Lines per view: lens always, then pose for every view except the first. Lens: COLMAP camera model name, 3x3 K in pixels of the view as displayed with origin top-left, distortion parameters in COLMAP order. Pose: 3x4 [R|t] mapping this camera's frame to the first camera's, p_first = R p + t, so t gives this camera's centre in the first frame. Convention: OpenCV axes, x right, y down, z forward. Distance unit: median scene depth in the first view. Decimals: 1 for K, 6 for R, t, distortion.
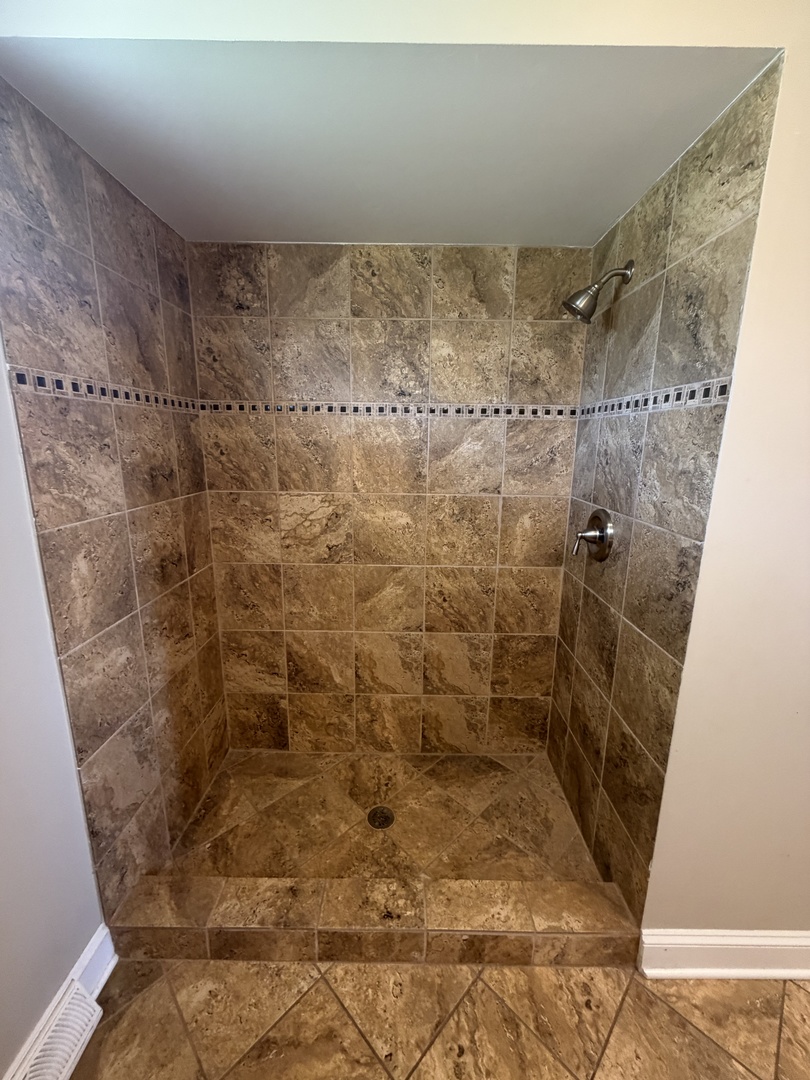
lens RADIAL K [[432.2, 0, 402.7], [0, 432.2, 534.8], [0, 0, 1]] dist [-0.000612, -0.000018]
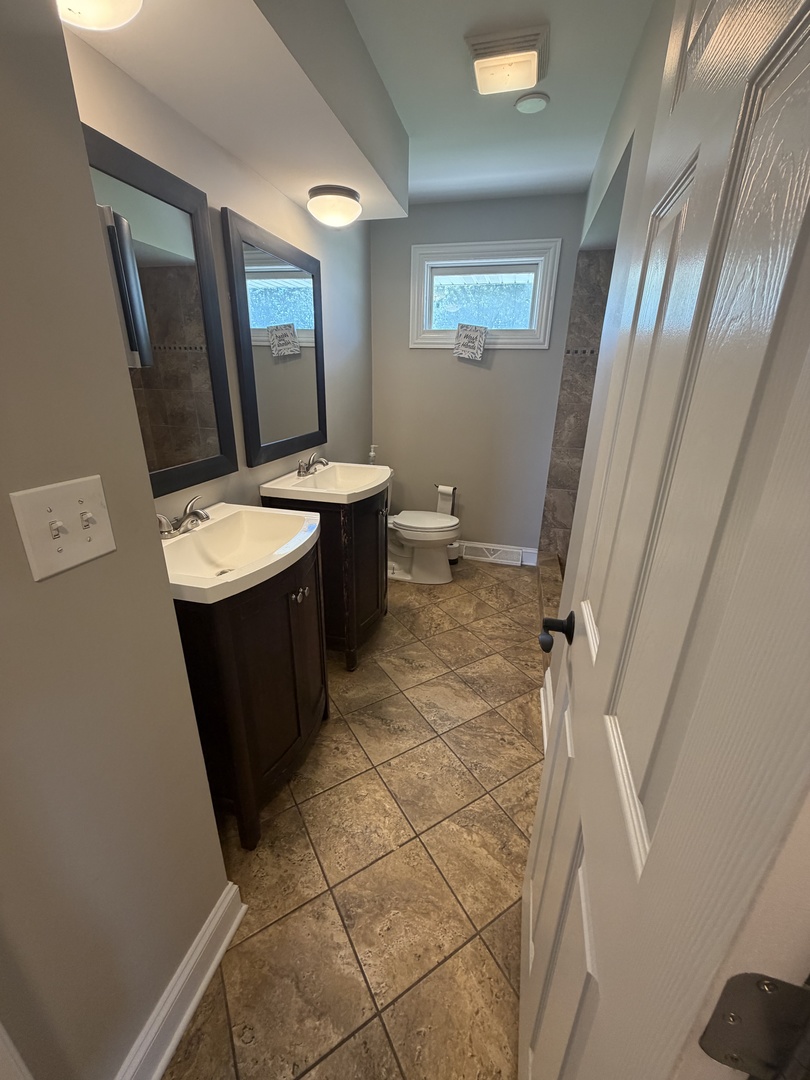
lens RADIAL K [[432.2, 0, 404.5], [0, 432.2, 539.5], [0, 0, 1]] dist [-0.000612, -0.000018]
pose [[-0.245357, 0.332304, -0.910700, 2.302009], [-0.222292, 0.895100, 0.386501, -0.074141], [0.943603, 0.297273, -0.145751, 0.618262]]
